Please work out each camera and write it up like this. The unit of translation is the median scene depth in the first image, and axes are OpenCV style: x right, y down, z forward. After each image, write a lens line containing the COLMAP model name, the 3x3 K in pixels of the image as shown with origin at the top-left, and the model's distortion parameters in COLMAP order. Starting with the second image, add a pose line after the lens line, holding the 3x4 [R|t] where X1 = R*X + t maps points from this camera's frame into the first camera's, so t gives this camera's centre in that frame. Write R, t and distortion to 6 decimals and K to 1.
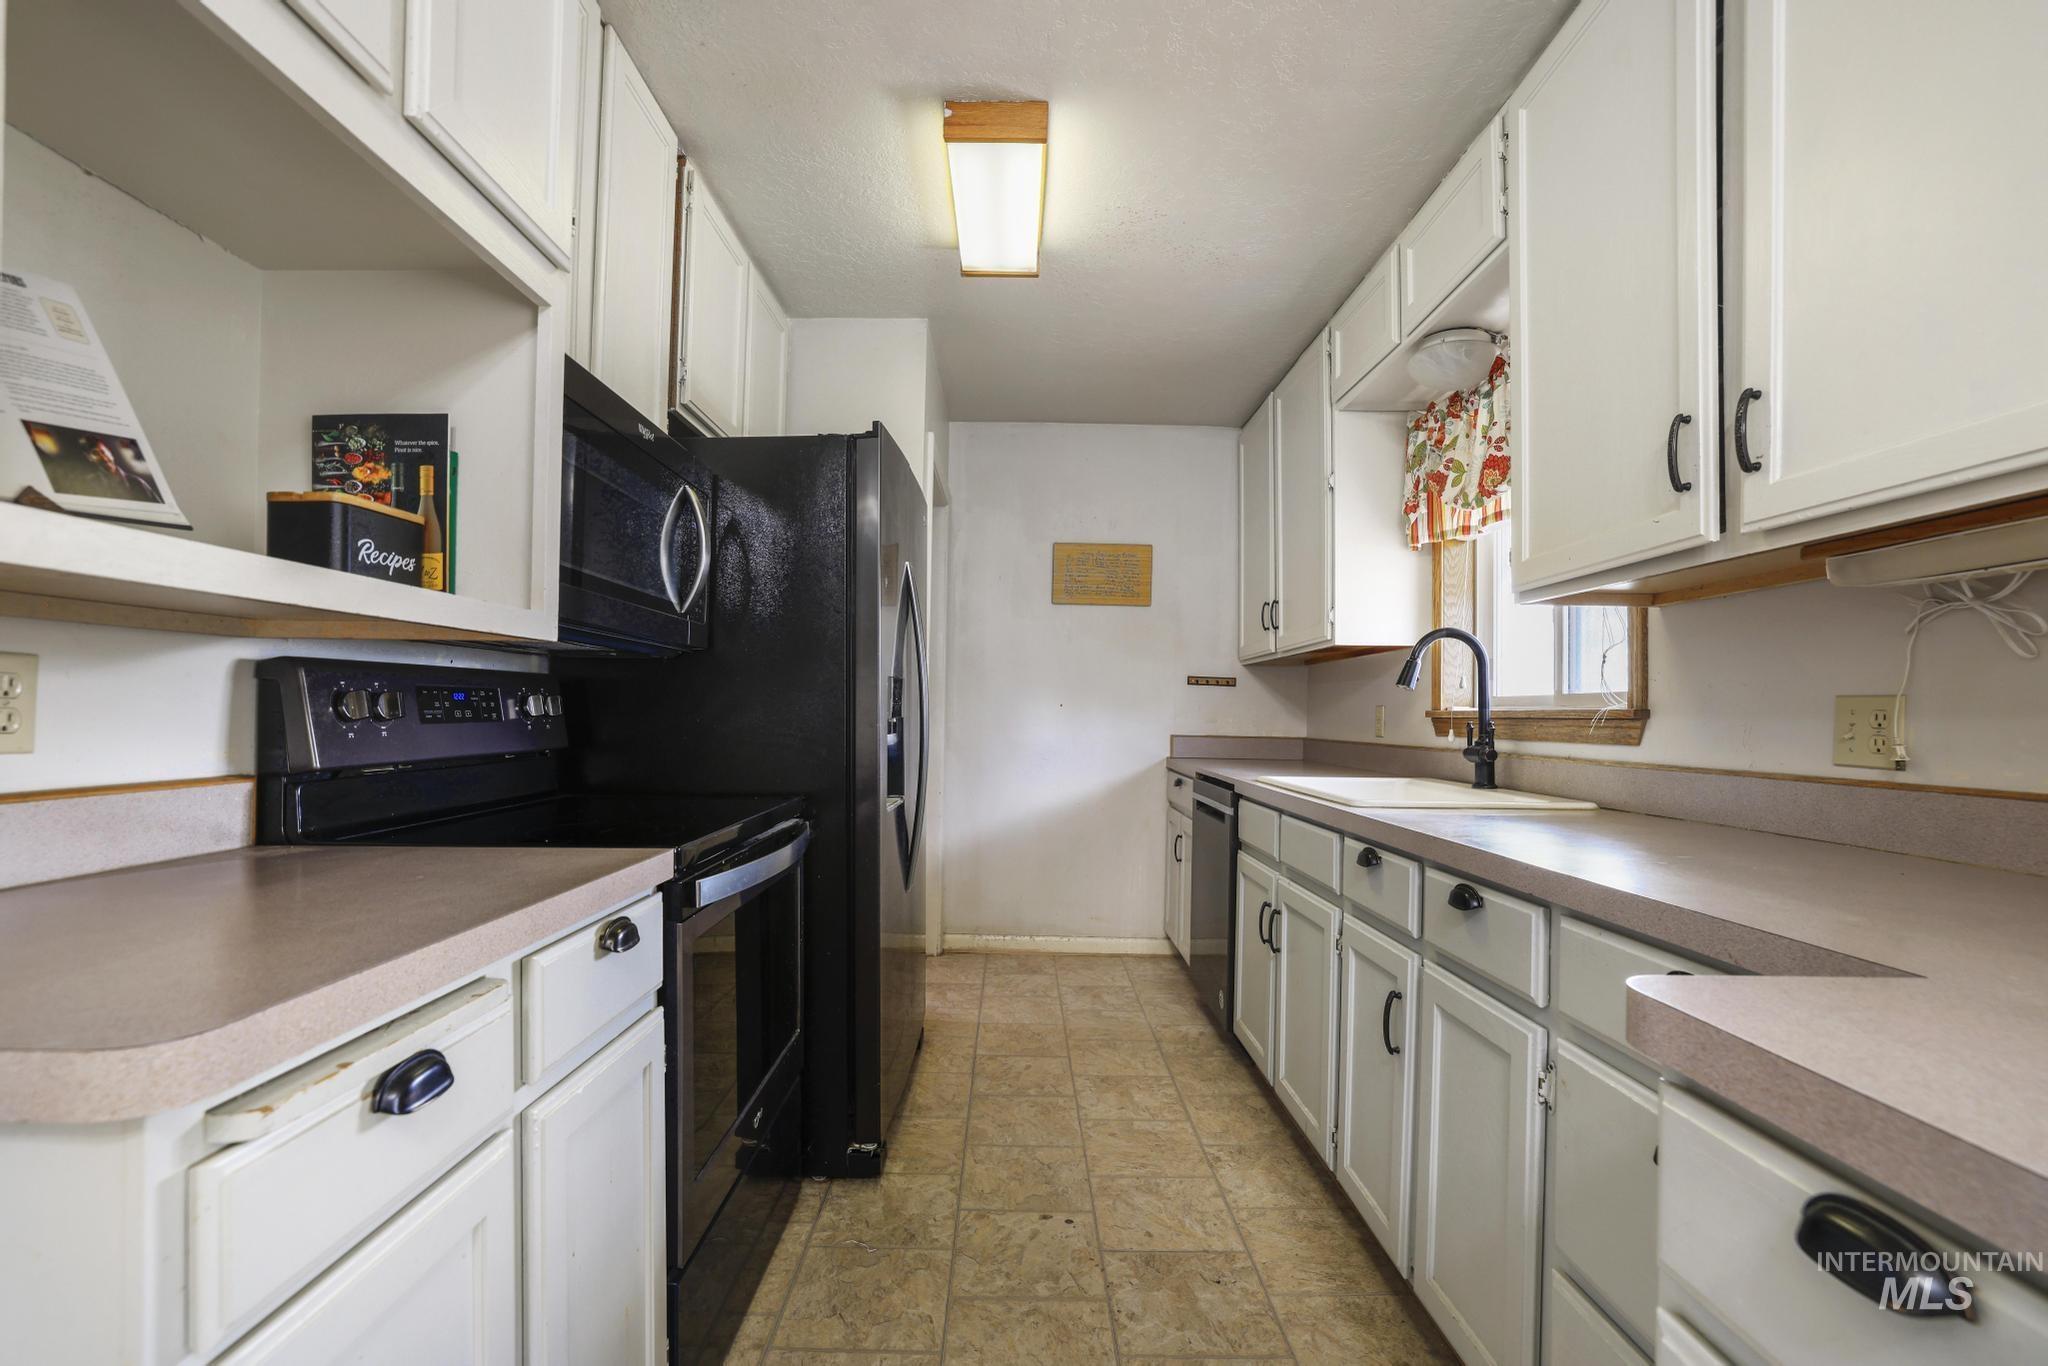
lens RADIAL K [[925.9, 0, 1000.0], [0, 925.9, 705.4], [0, 0, 1]] dist [-0.049372, 0.022188]
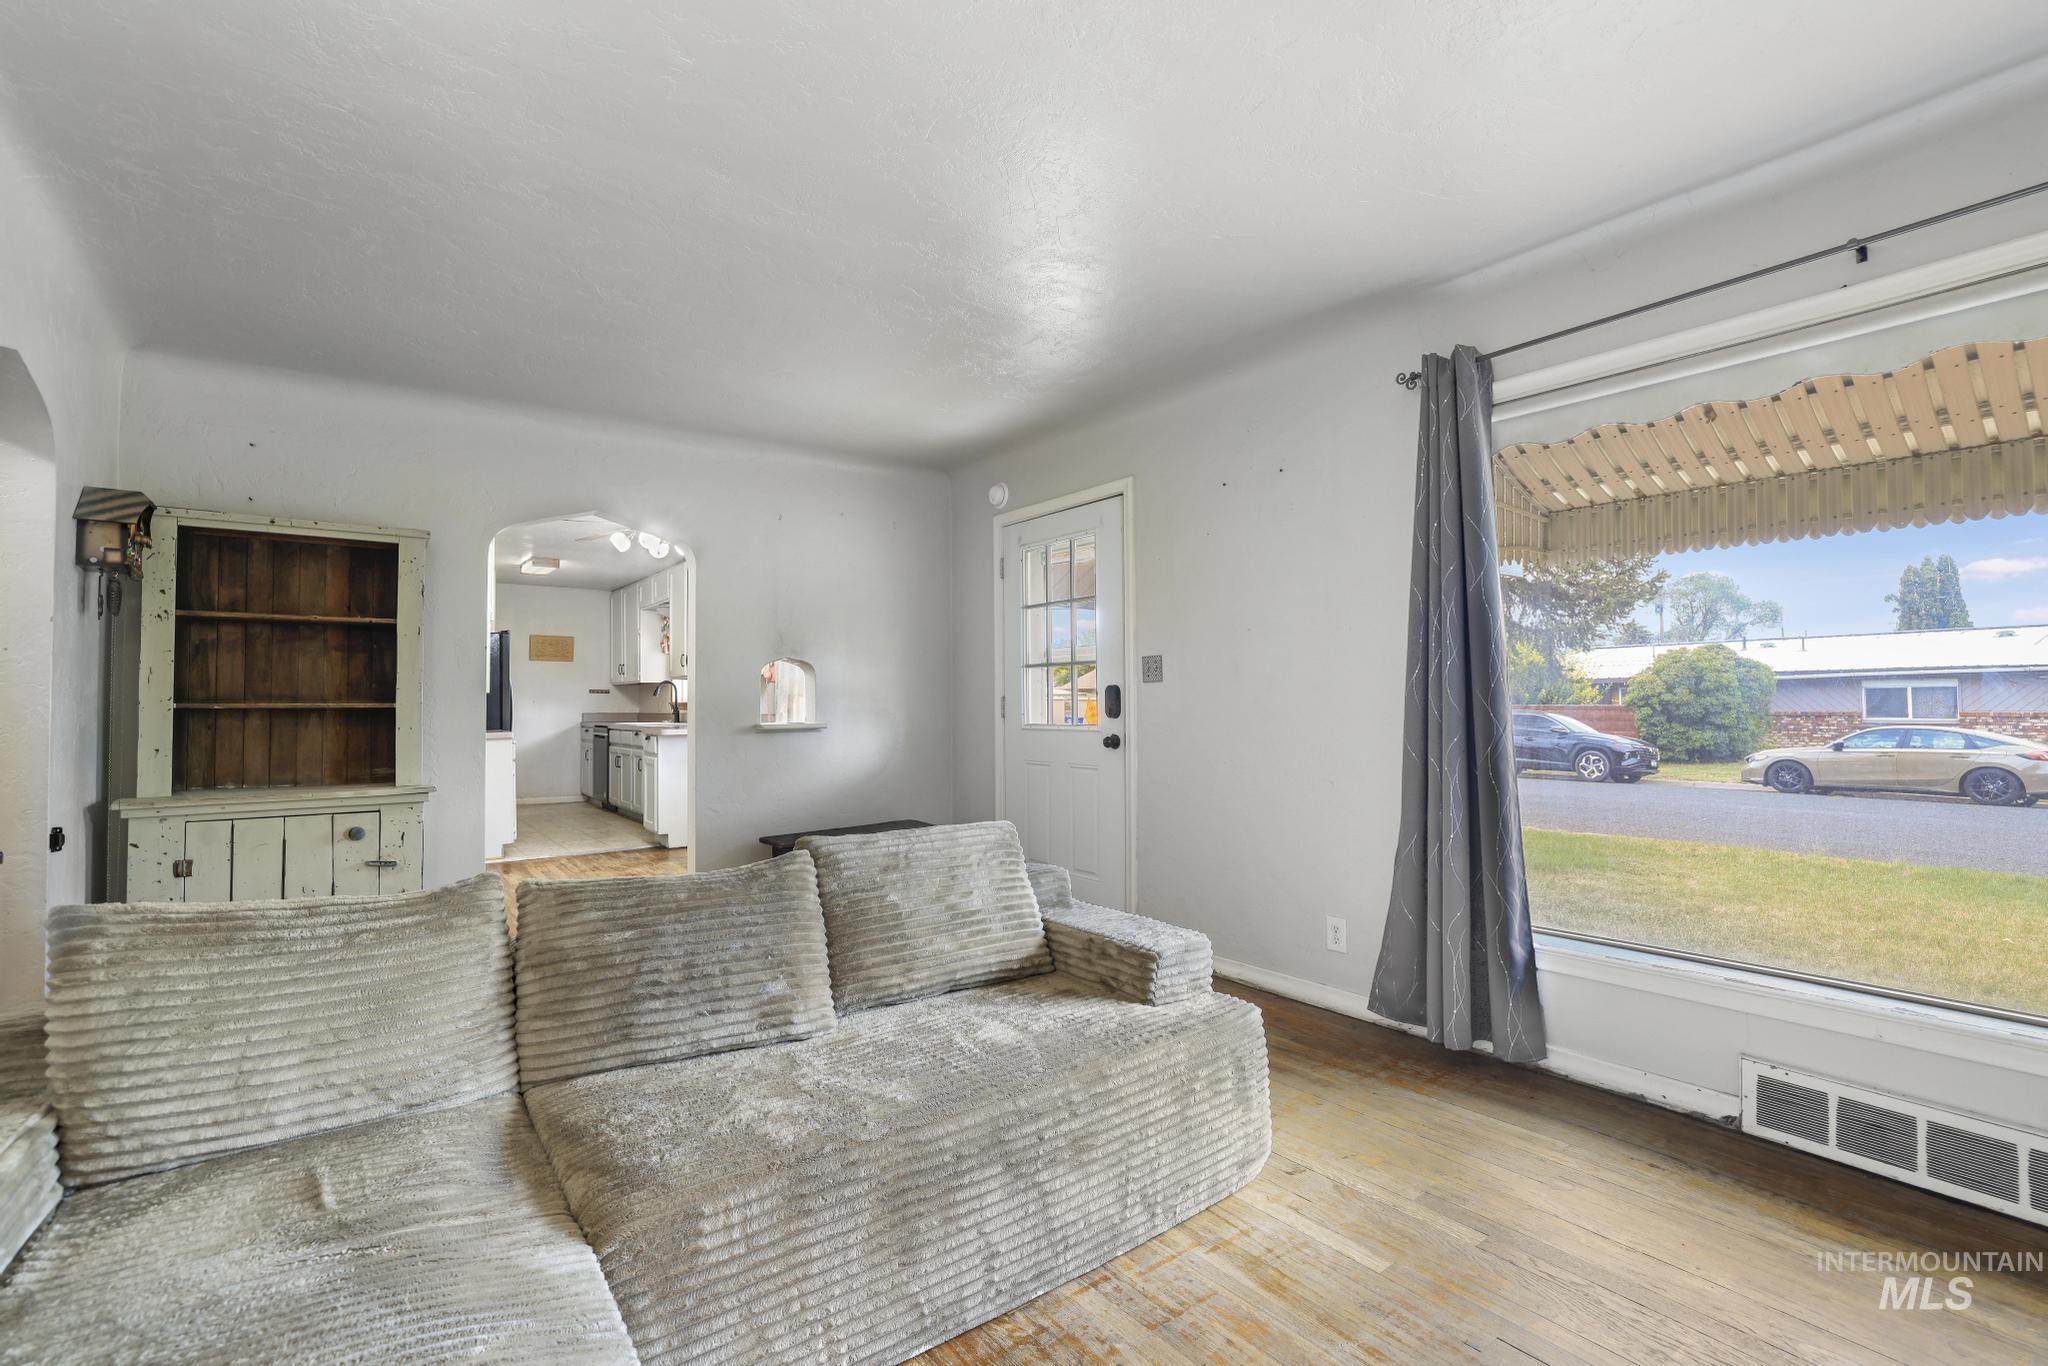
lens RADIAL K [[910.3, 0, 1015.9], [0, 910.3, 693.7], [0, 0, 1]] dist [-0.044343, 0.020748]
pose [[0.788383, -0.009769, 0.615107, -0.717494], [0.010434, 0.999942, 0.002507, -0.026542], [-0.615096, 0.004441, 0.788440, -3.020021]]
